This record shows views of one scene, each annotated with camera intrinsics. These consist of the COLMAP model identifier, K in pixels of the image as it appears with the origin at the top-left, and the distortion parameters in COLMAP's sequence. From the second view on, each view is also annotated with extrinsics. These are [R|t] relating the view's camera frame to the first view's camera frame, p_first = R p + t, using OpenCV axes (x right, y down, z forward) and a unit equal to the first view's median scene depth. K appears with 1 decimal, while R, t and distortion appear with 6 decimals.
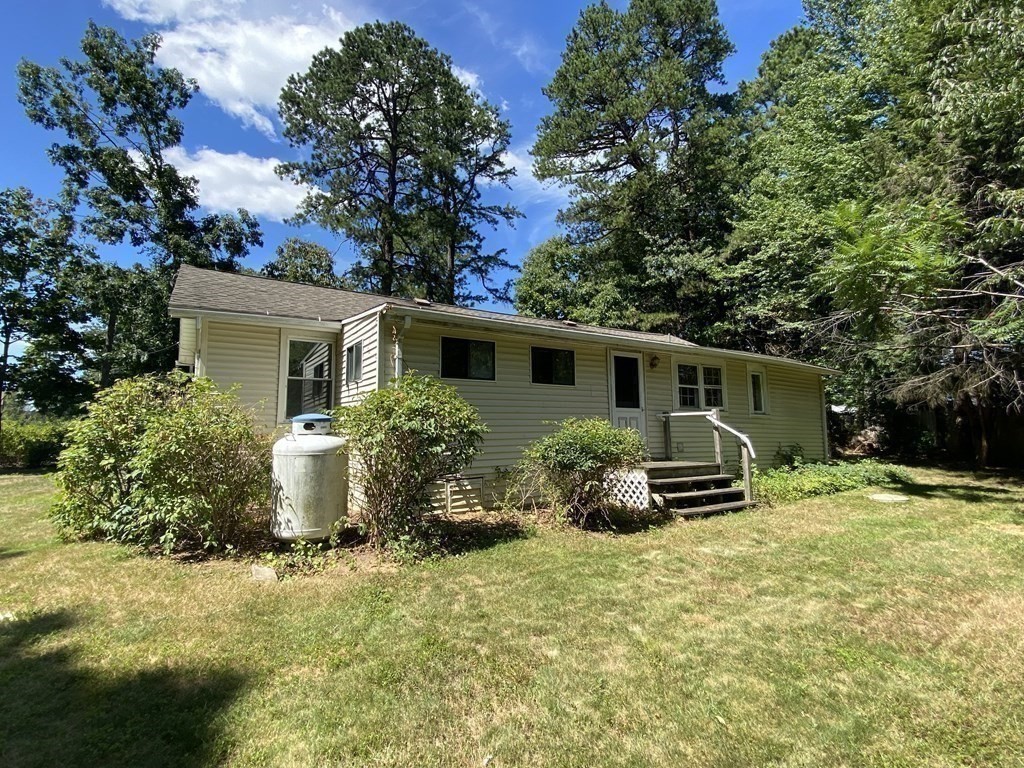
lens RADIAL K [[473.7, 0, 512.0], [0, 473.7, 384.0], [0, 0, 1]] dist [-0.000804, -0.000125]
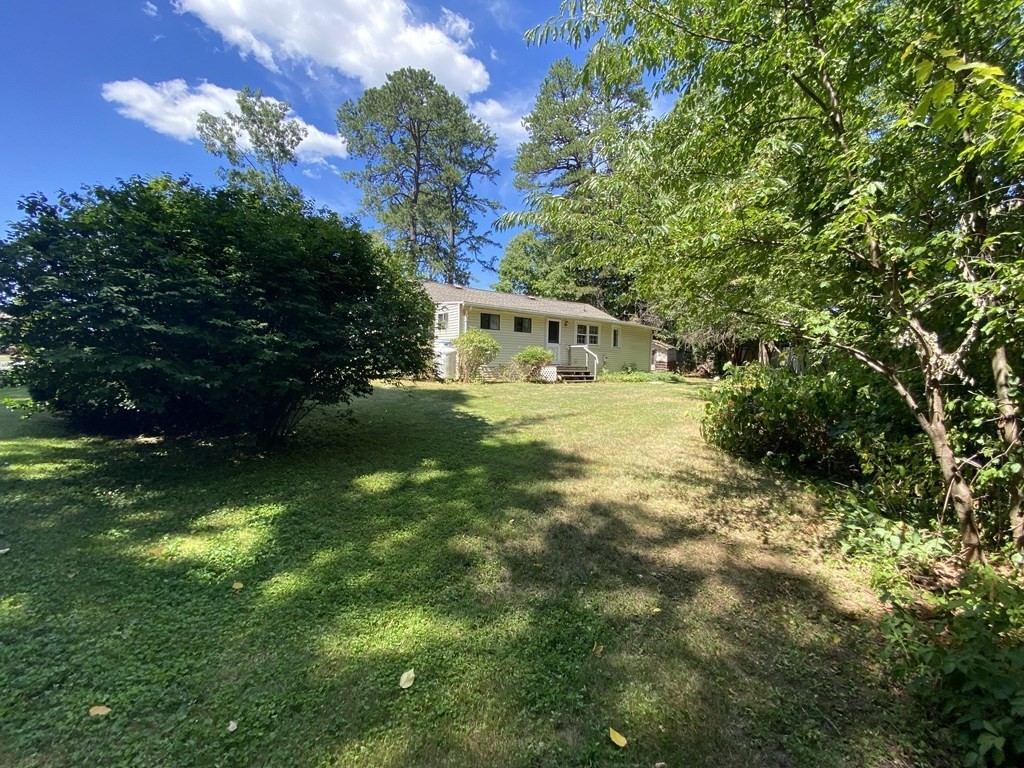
lens RADIAL K [[417.8, 0, 508.4], [0, 417.8, 382.4], [0, 0, 1]] dist [0.029581, -0.026271]
pose [[0.997433, 0.028464, 0.065710, -0.092798], [-0.037520, 0.989300, 0.140987, -0.033998], [-0.060994, -0.143090, 0.987828, -0.900533]]
